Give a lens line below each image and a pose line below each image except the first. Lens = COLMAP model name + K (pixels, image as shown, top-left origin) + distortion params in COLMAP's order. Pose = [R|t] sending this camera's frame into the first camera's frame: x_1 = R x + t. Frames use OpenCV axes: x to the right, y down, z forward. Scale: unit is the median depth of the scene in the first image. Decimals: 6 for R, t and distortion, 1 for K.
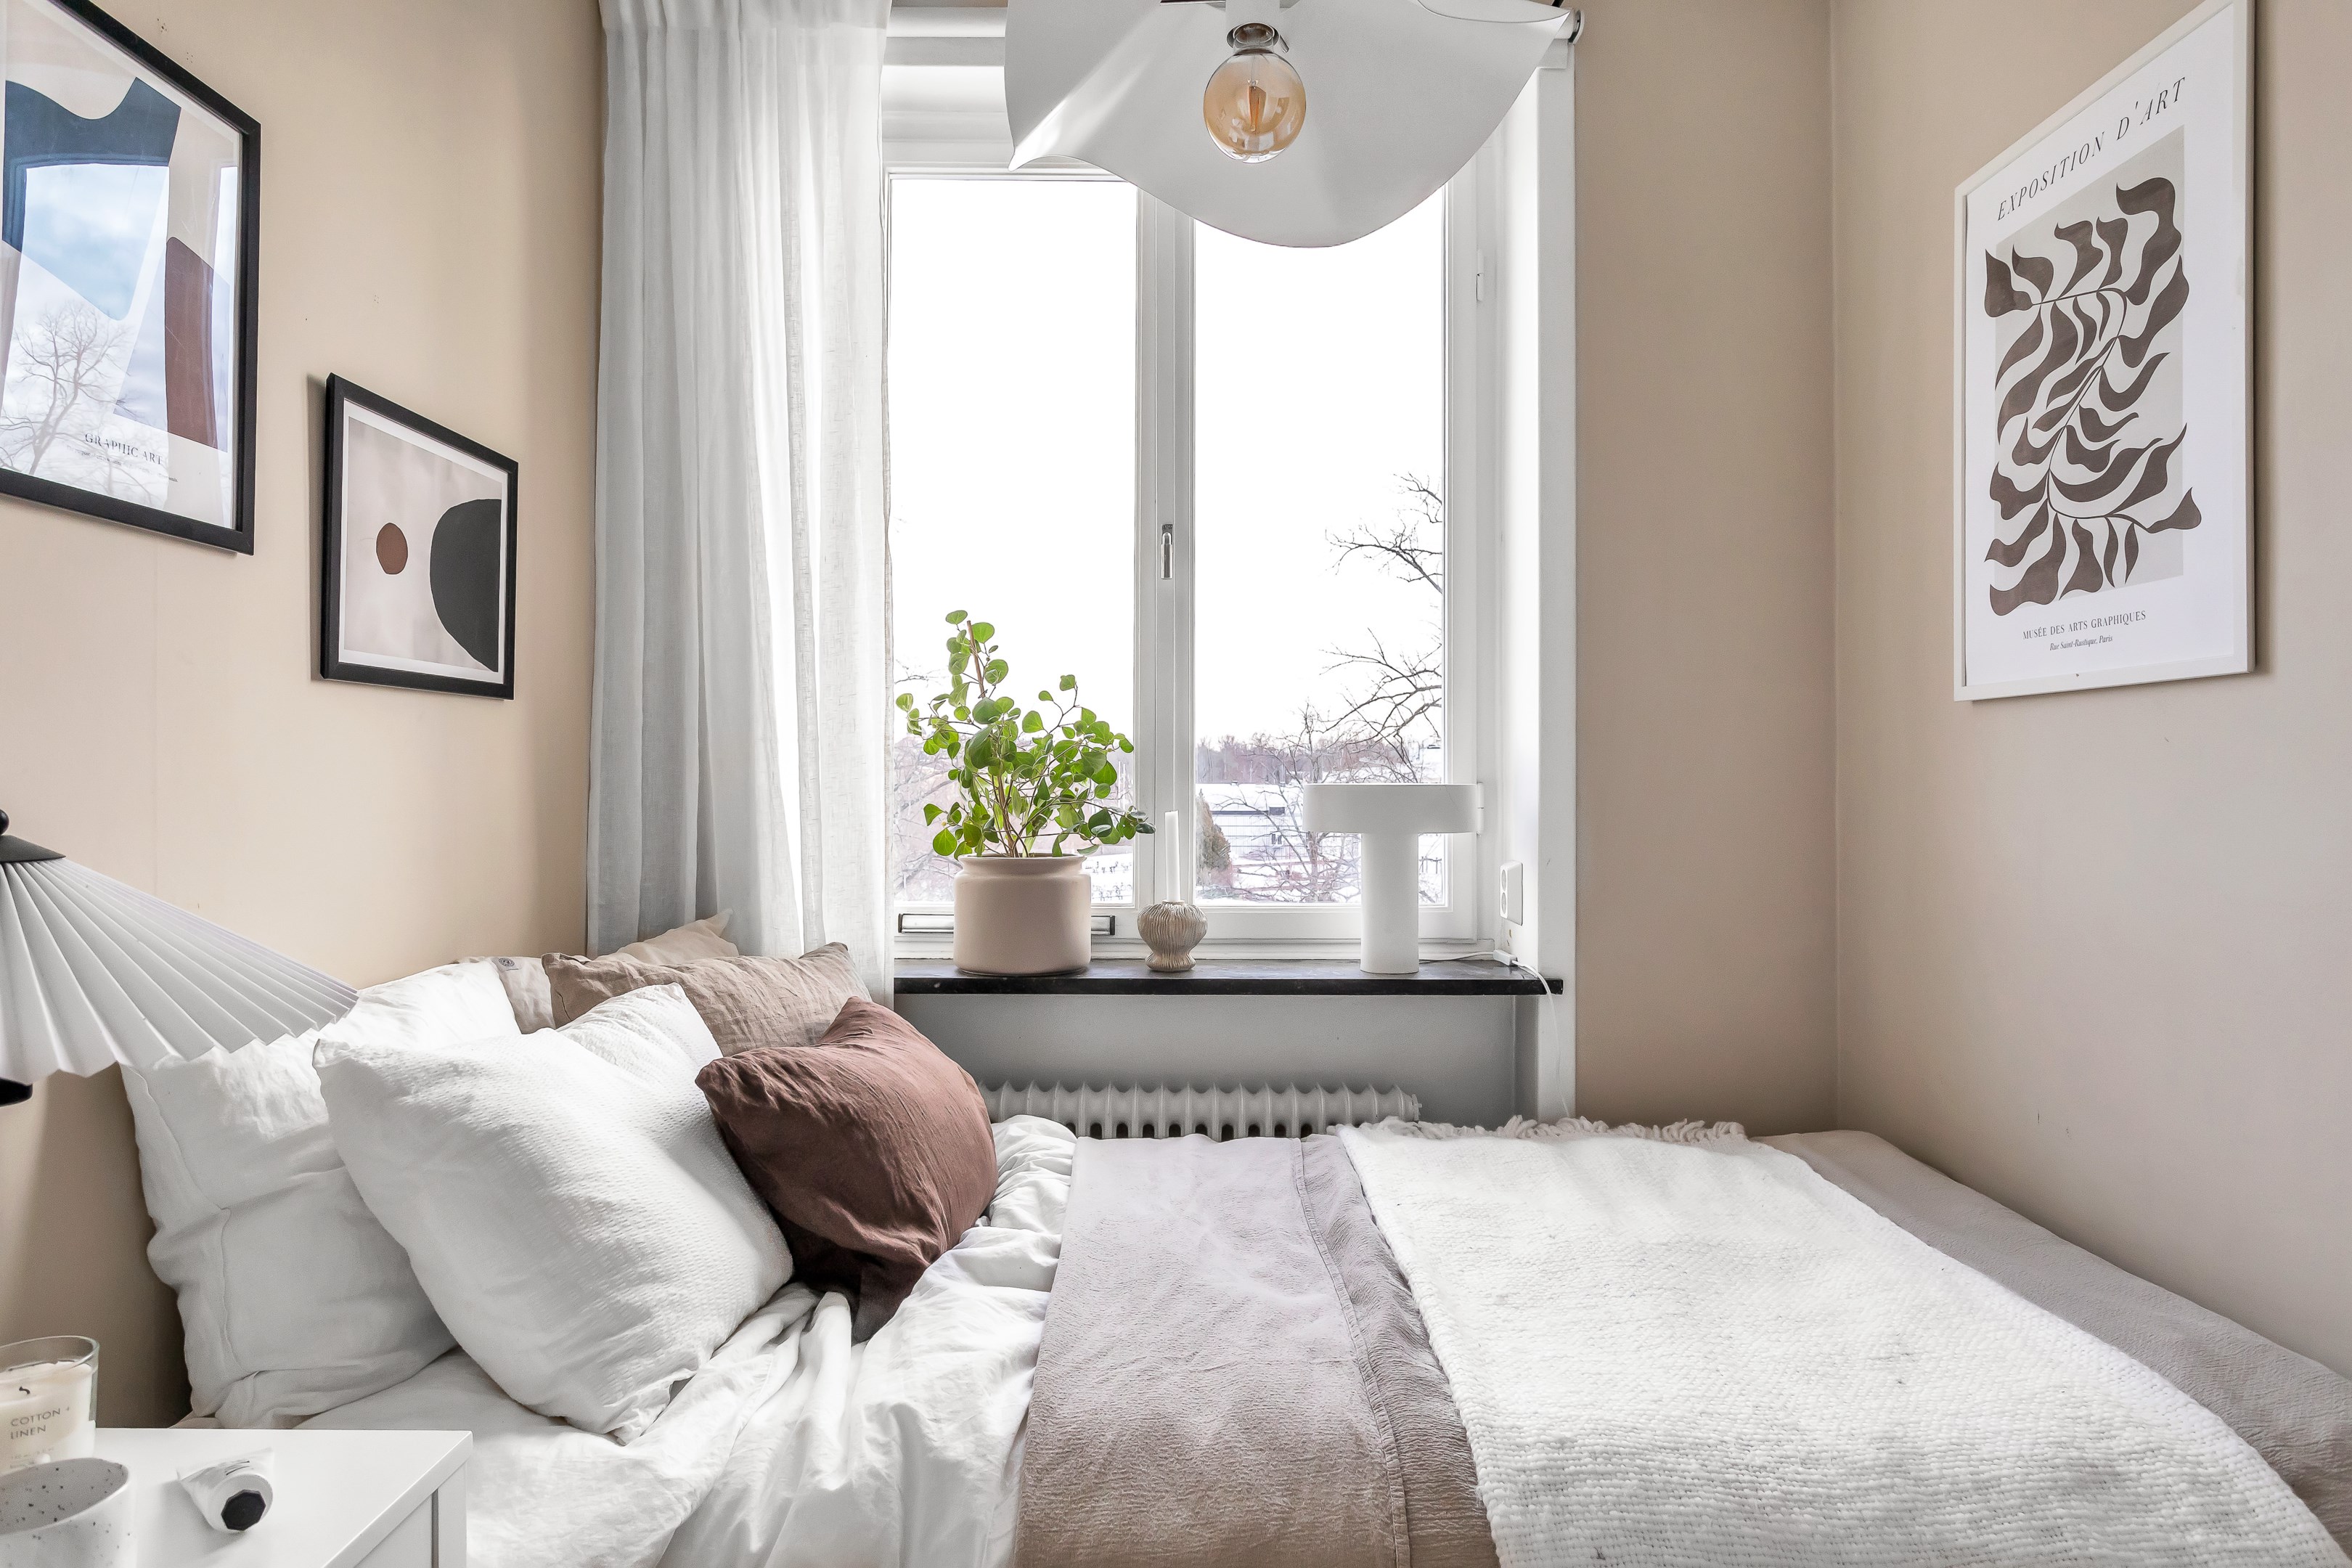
lens RADIAL K [[1405.4, 0, 1171.9], [0, 1405.4, 771.3], [0, 0, 1]] dist [-0.003571, -0.000134]
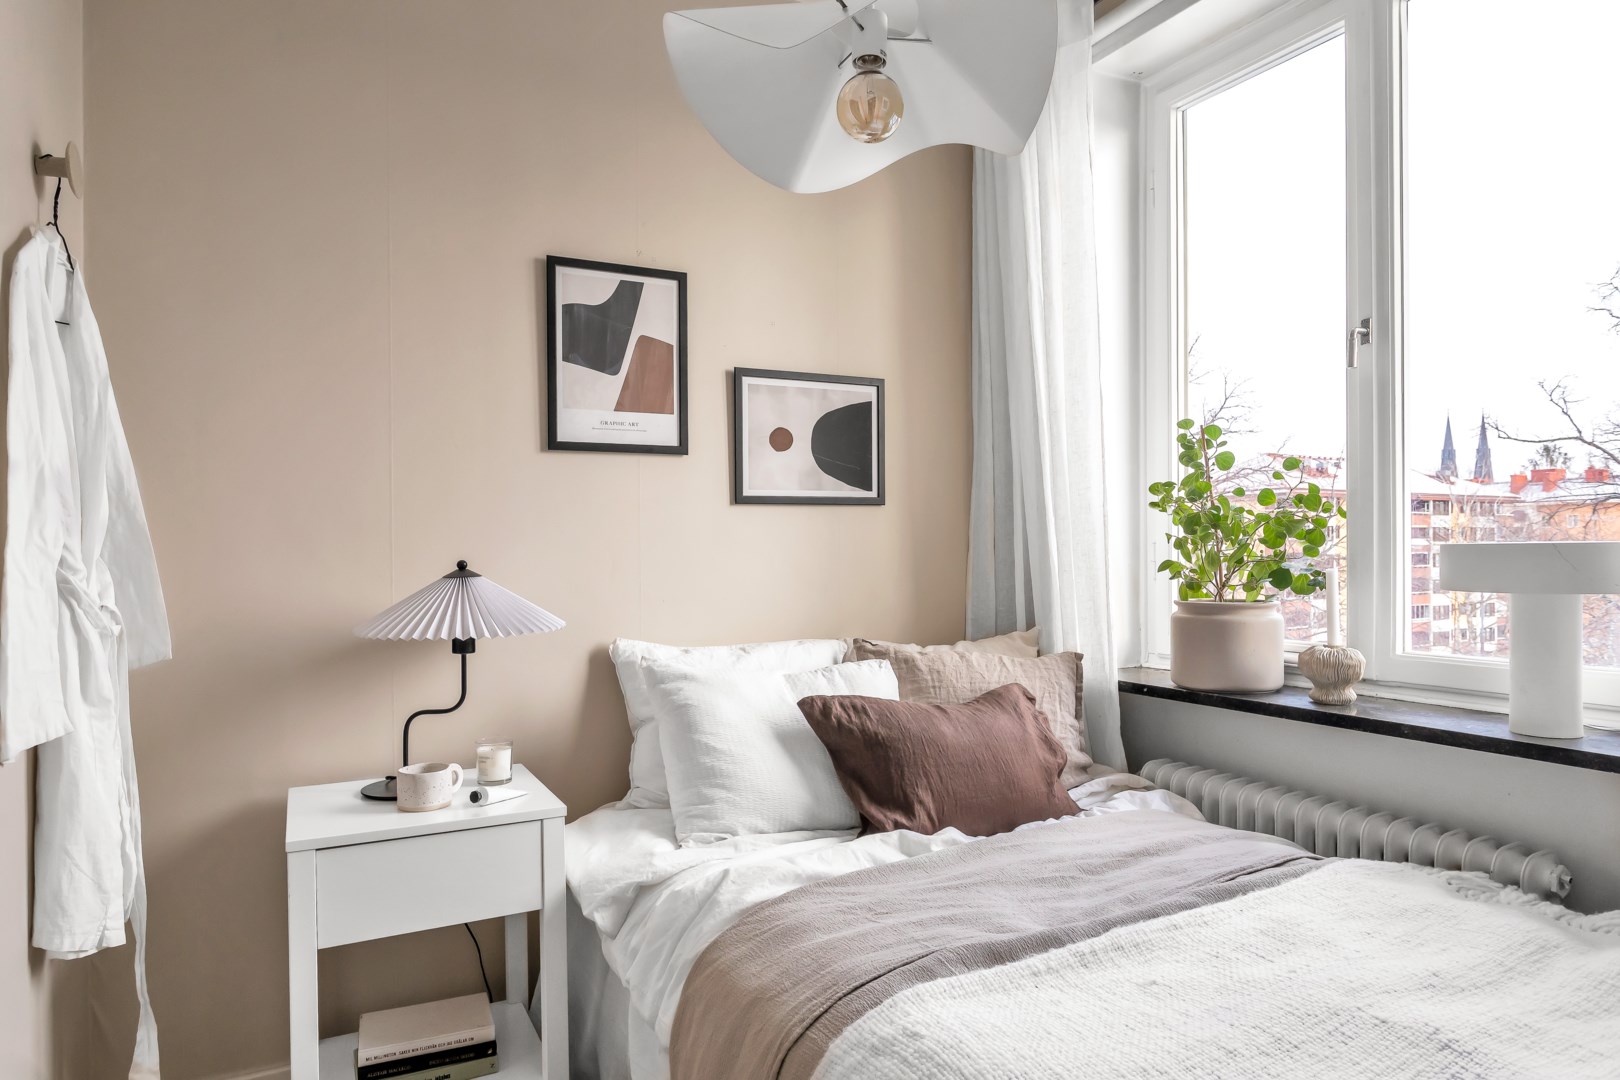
lens RADIAL K [[980.5, 0, 805.6], [0, 980.5, 549.8], [0, 0, 1]] dist [-0.006403, 0.001489]
pose [[0.463691, -0.005163, -0.885982, 0.525631], [0.016945, 0.999852, 0.003042, 0.002762], [0.885835, -0.016424, 0.463710, 0.234126]]
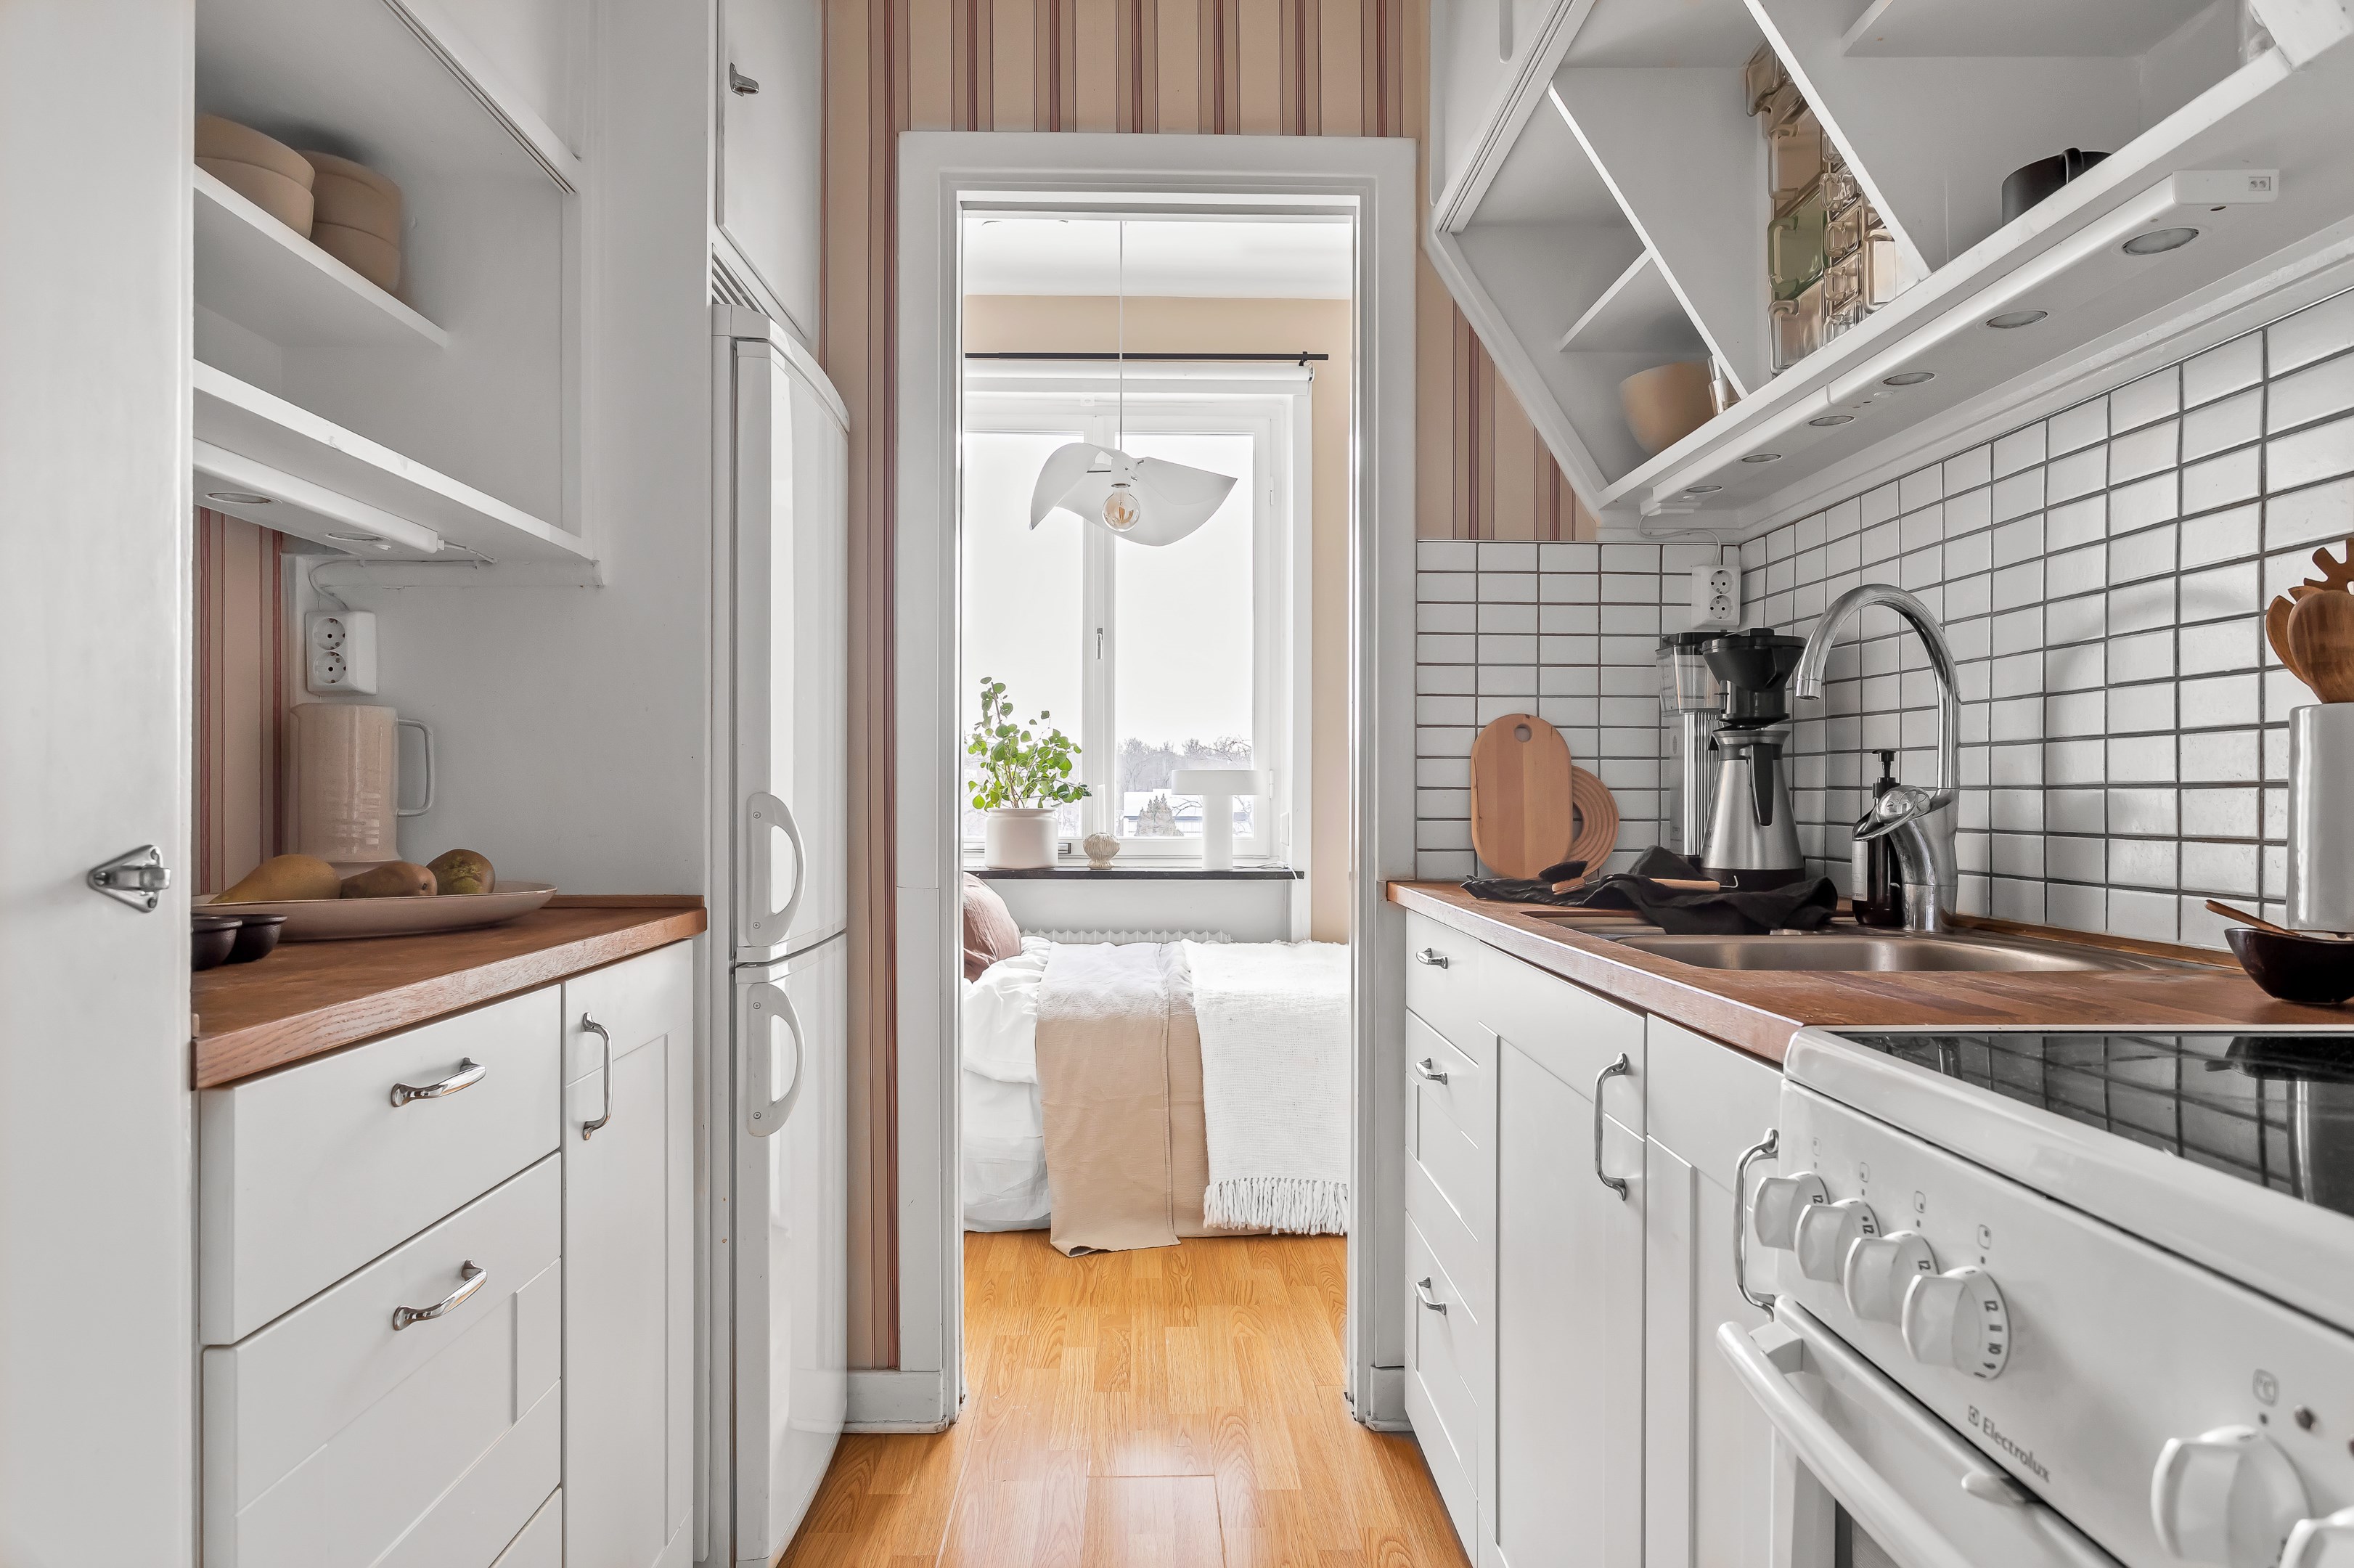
lens RADIAL K [[1424.8, 0, 1170.6], [0, 1424.8, 798.2], [0, 0, 1]] dist [-0.006403, 0.001489]
pose [[0.999639, 0.000411, 0.026856, 0.042038], [-0.000826, 0.999880, 0.015443, 0.017491], [-0.026846, -0.015460, 0.999520, -0.916814]]
